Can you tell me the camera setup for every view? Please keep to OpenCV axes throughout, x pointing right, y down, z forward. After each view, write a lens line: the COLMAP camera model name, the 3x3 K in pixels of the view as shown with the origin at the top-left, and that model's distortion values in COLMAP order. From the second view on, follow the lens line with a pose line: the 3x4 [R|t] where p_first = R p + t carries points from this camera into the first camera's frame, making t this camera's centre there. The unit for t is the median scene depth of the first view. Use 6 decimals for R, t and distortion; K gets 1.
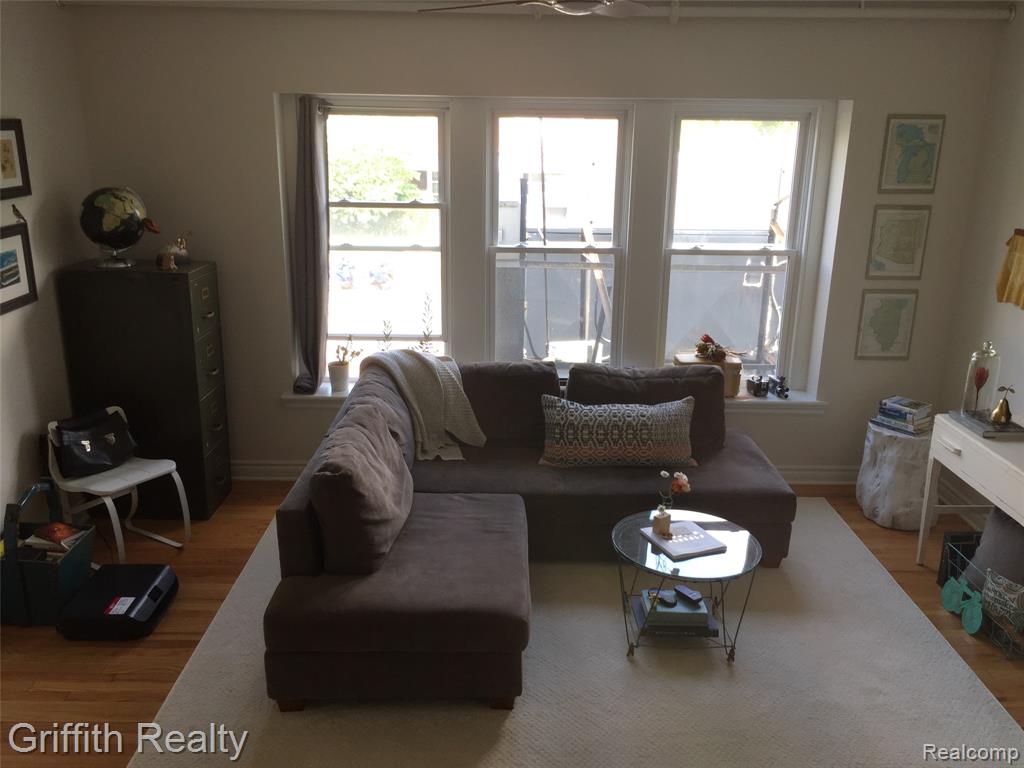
lens RADIAL K [[870.2, 0, 512.6], [0, 870.2, 381.2], [0, 0, 1]] dist [0.018065, -0.001430]
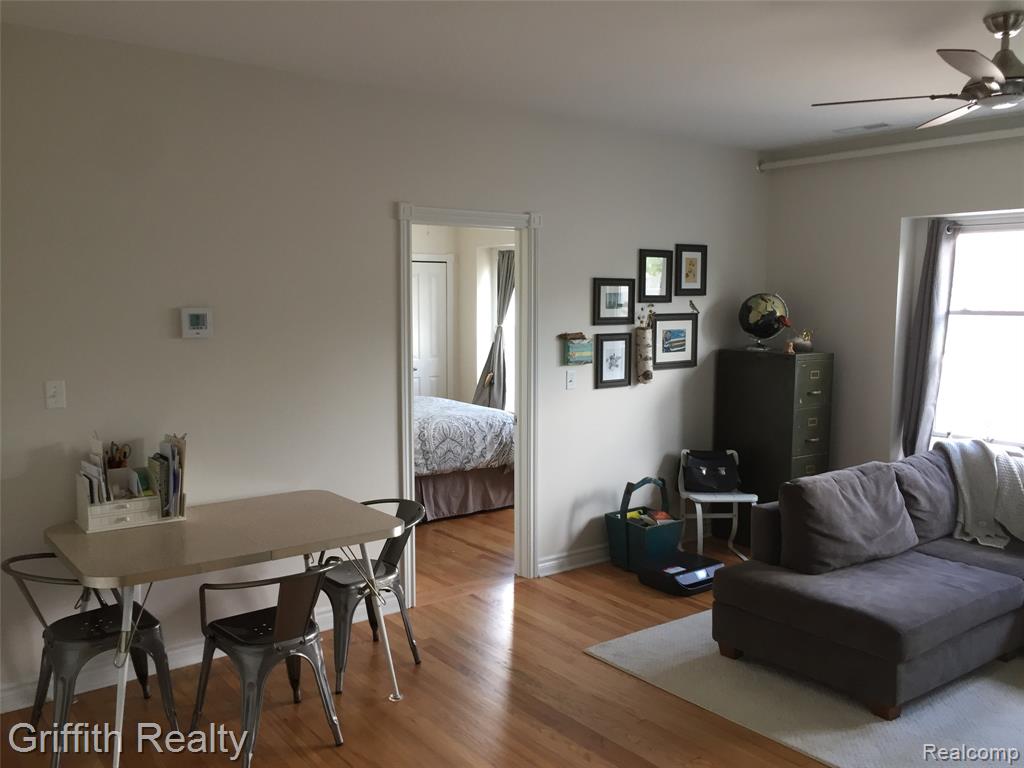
lens RADIAL K [[870.2, 0, 510.9], [0, 870.2, 386.2], [0, 0, 1]] dist [0.018065, -0.001430]
pose [[0.593174, 0.069848, -0.802038, 0.423760], [-0.223687, 0.971302, -0.080846, 0.122088], [0.773375, 0.227361, 0.591776, -0.079711]]
